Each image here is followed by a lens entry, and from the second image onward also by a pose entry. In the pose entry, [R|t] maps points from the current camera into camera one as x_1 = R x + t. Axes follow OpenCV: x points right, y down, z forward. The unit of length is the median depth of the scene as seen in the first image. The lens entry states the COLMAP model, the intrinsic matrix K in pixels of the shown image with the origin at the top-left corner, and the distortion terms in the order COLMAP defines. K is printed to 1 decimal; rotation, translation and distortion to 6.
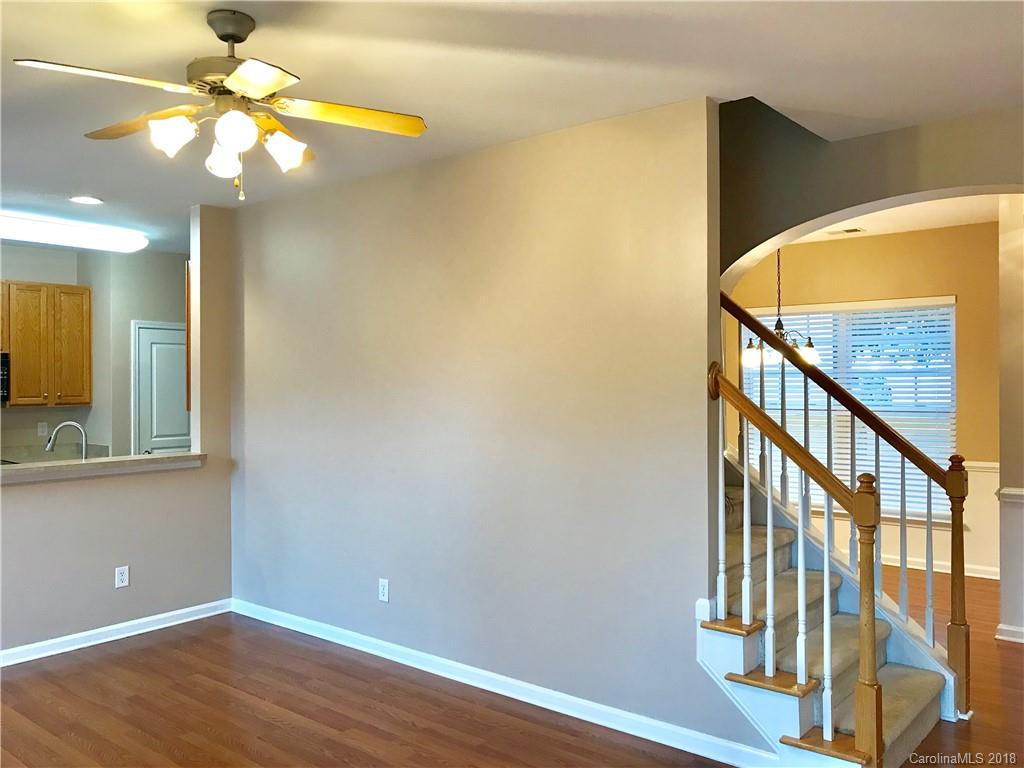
lens RADIAL K [[834.6, 0, 512.0], [0, 834.6, 384.0], [0, 0, 1]] dist [0.011543, -0.003114]
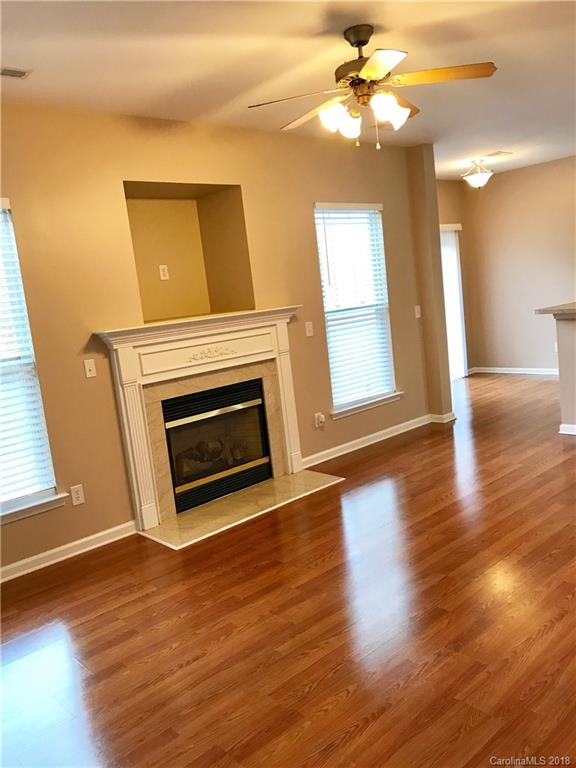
lens RADIAL K [[626.0, 0, 288.0], [0, 626.0, 384.0], [0, 0, 1]] dist [0.011543, -0.003114]
pose [[-0.146322, 0.165927, -0.975222, 0.447970], [0.106829, 0.982718, 0.151173, 0.005549], [0.983452, -0.082062, -0.161519, 0.484906]]
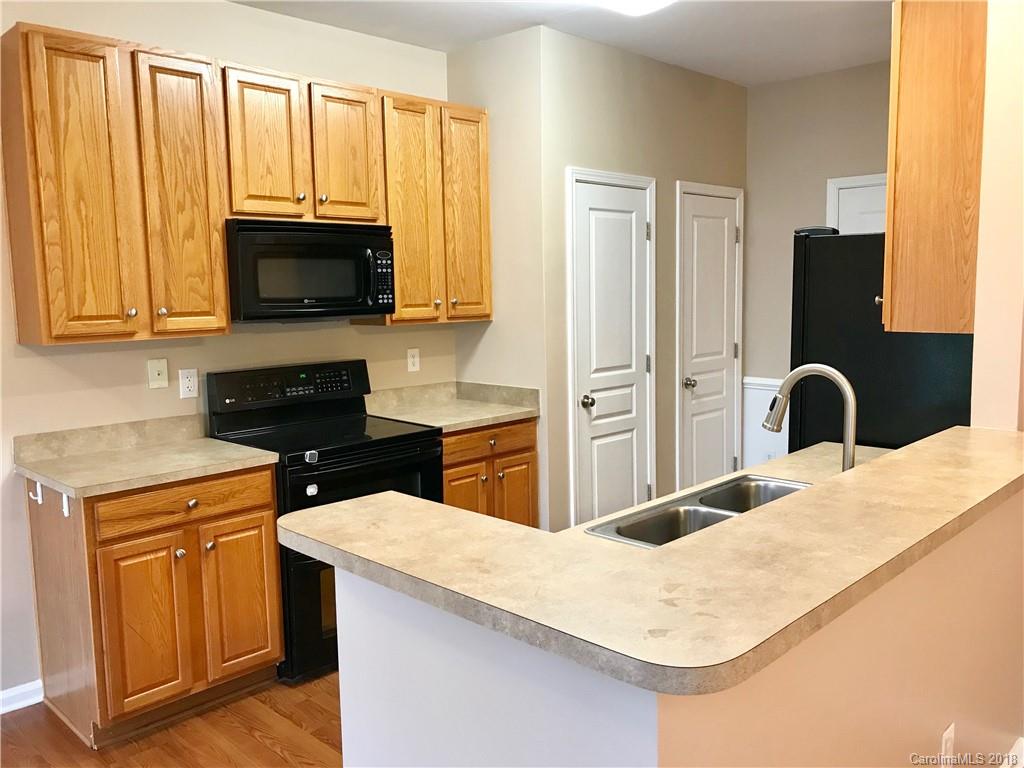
lens RADIAL K [[834.6, 0, 512.0], [0, 834.6, 384.0], [0, 0, 1]] dist [0.011543, -0.003114]
pose [[0.995836, -0.000900, -0.091155, -0.568217], [0.011343, 0.993403, 0.114112, 0.005433], [0.090451, -0.114671, 0.989277, 0.546900]]
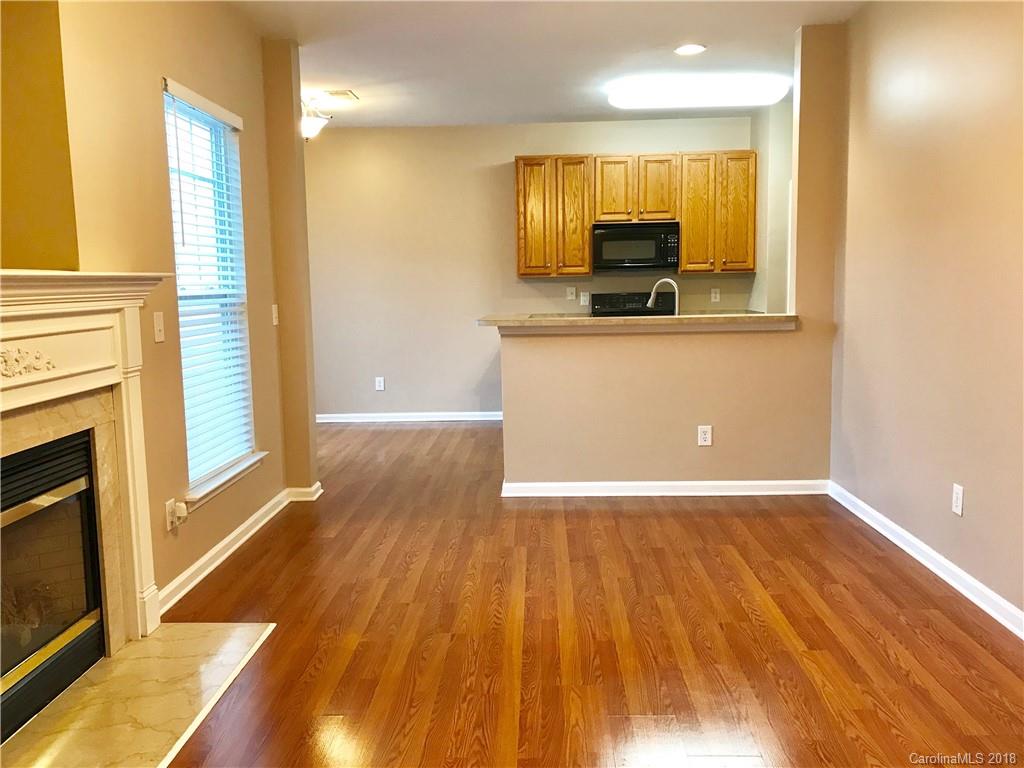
lens RADIAL K [[834.6, 0, 512.0], [0, 834.6, 384.0], [0, 0, 1]] dist [0.011543, -0.003114]
pose [[0.607760, 0.089809, -0.789026, 0.154484], [0.015277, 0.992078, 0.124688, 0.038854], [0.793974, -0.087835, 0.601574, 0.207674]]
